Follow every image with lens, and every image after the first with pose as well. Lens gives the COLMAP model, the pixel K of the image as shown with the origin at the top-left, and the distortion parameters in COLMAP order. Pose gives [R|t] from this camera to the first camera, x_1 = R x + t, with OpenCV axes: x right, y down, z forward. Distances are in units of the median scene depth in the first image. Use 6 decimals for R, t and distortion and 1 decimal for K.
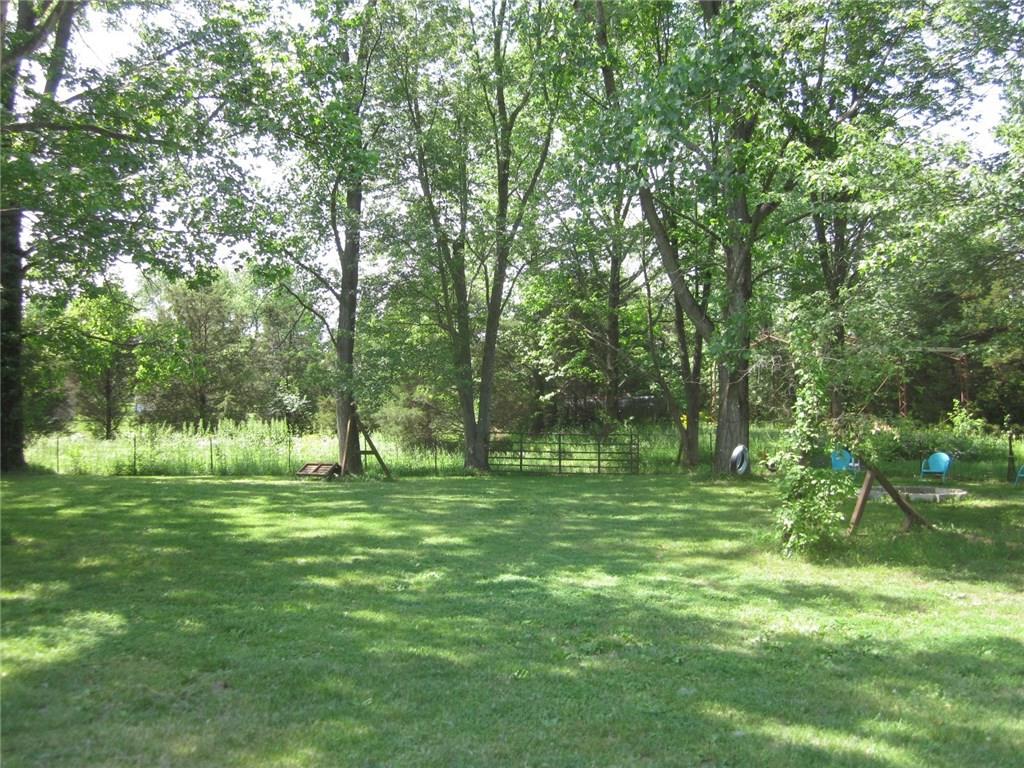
lens RADIAL K [[866.9, 0, 512.0], [0, 866.9, 384.0], [0, 0, 1]] dist [-0.026698, 0.006714]
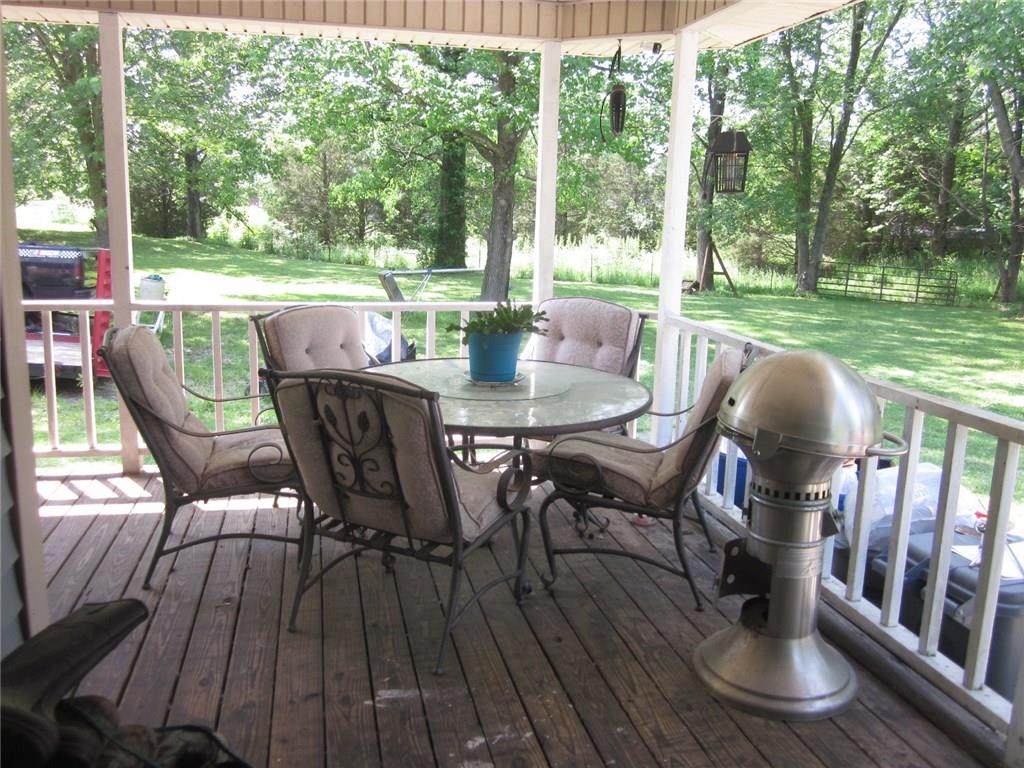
lens RADIAL K [[866.9, 0, 512.0], [0, 866.9, 384.0], [0, 0, 1]] dist [-0.026698, 0.006714]
pose [[0.939433, 0.102388, -0.327083, -0.016420], [-0.027509, 0.973782, 0.225816, -0.031425], [0.341628, -0.203141, 0.917619, -0.230957]]
